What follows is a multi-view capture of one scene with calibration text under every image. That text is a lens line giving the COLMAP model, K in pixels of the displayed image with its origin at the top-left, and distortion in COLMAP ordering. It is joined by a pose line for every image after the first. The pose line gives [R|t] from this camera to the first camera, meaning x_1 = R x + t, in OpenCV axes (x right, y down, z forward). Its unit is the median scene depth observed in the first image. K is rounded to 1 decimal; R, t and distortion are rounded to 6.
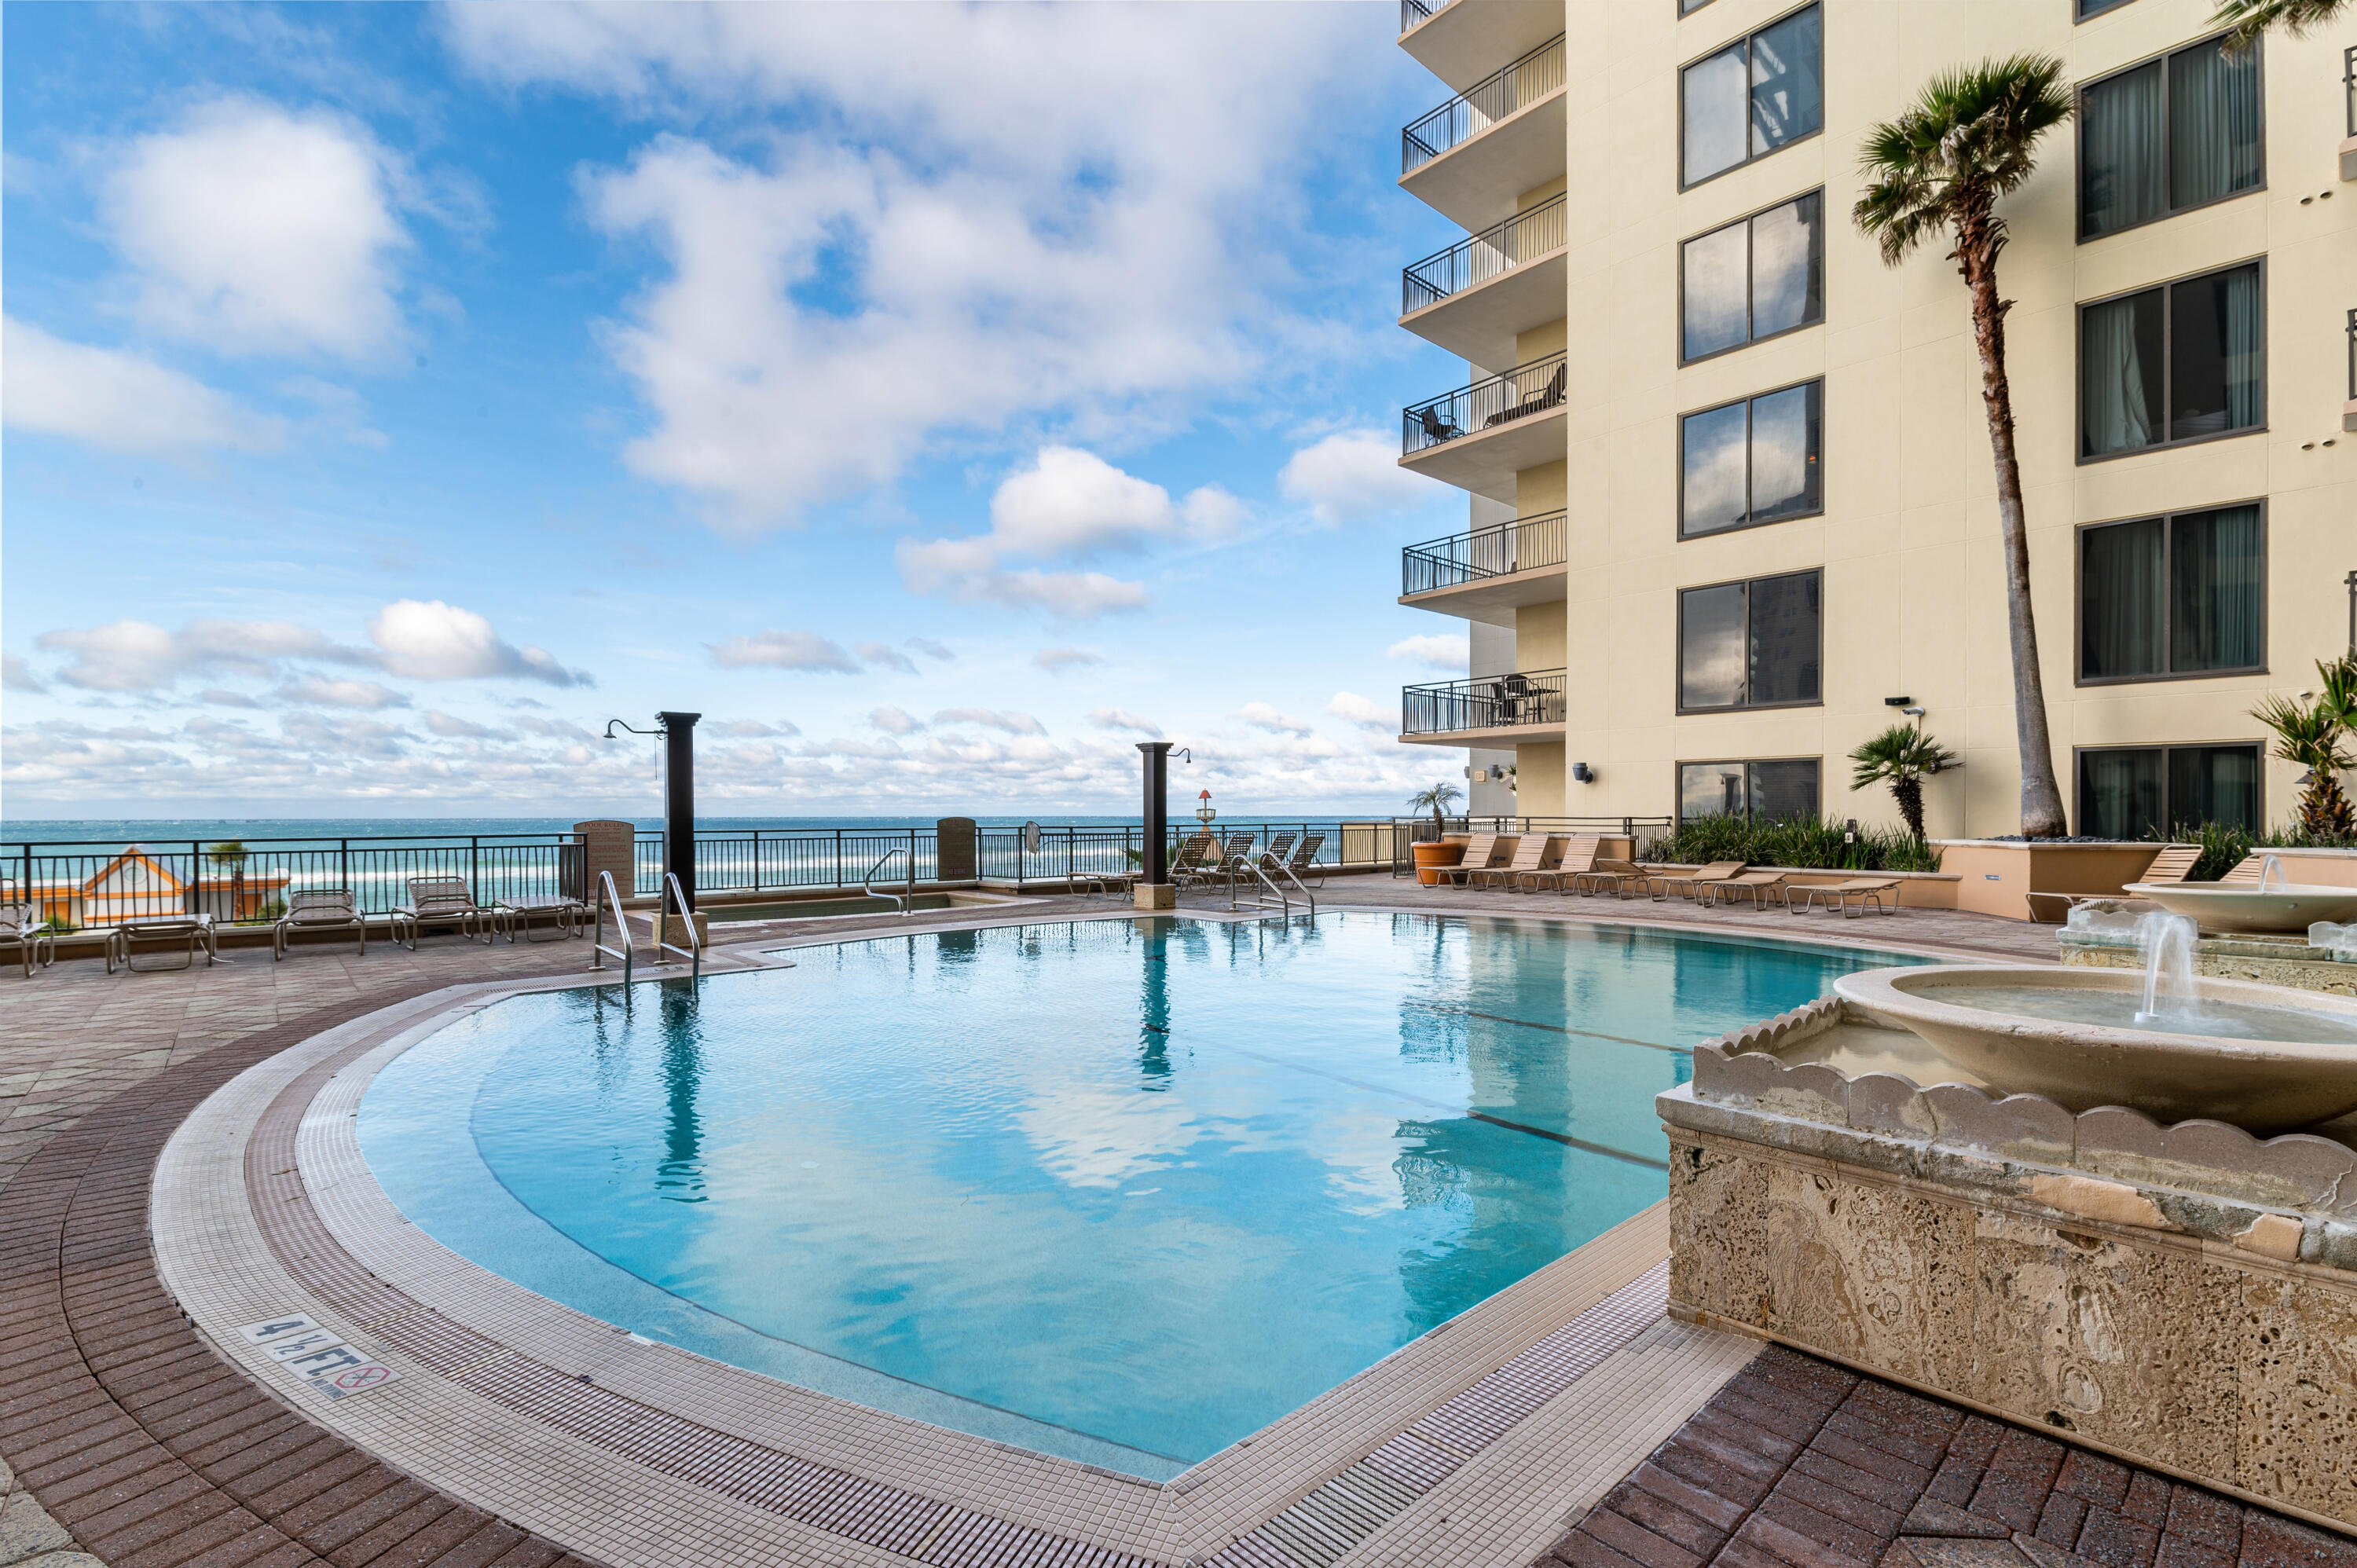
lens RADIAL K [[1081.0, 0, 1109.6], [0, 1081.0, 825.6], [0, 0, 1]] dist [-0.004248, -0.001604]
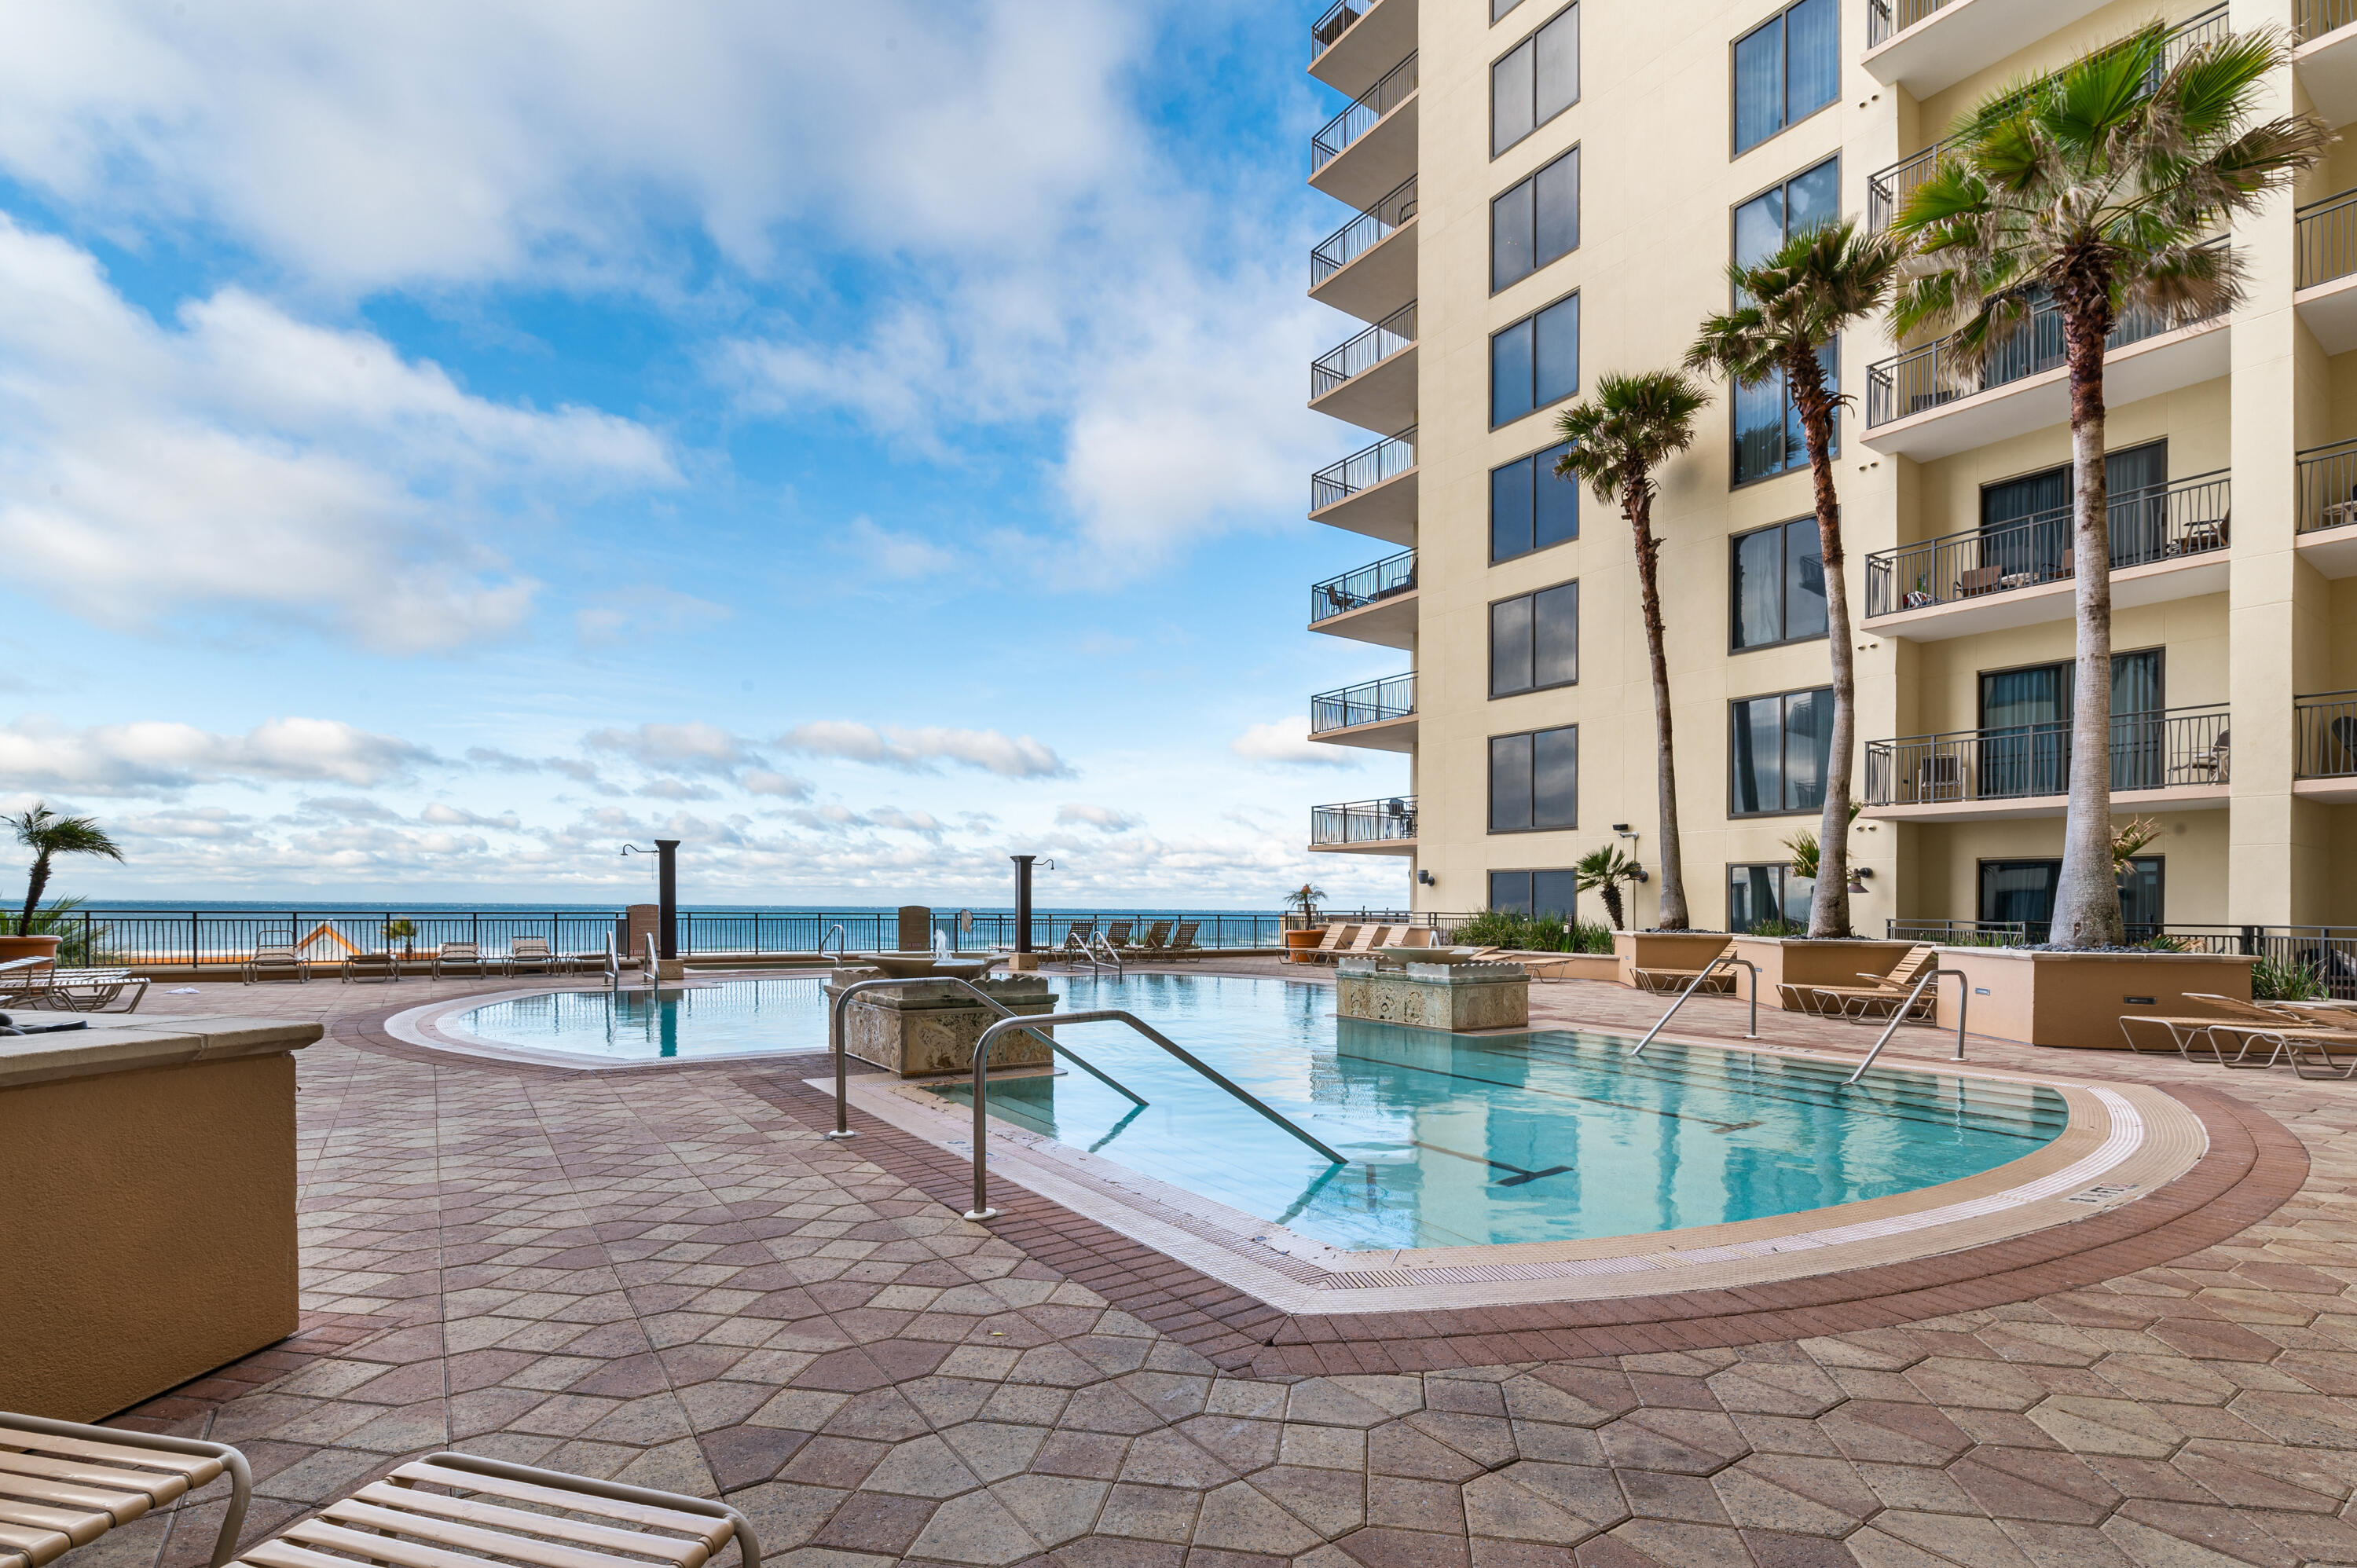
lens RADIAL K [[1093.5, 0, 1167.2], [0, 1093.5, 869.5], [0, 0, 1]] dist [0.067985, -0.000075]
pose [[0.997767, 0.014630, -0.065172, 0.300548], [-0.017497, 0.998894, -0.043635, 0.004716], [0.064461, 0.044678, 0.996920, -0.424377]]
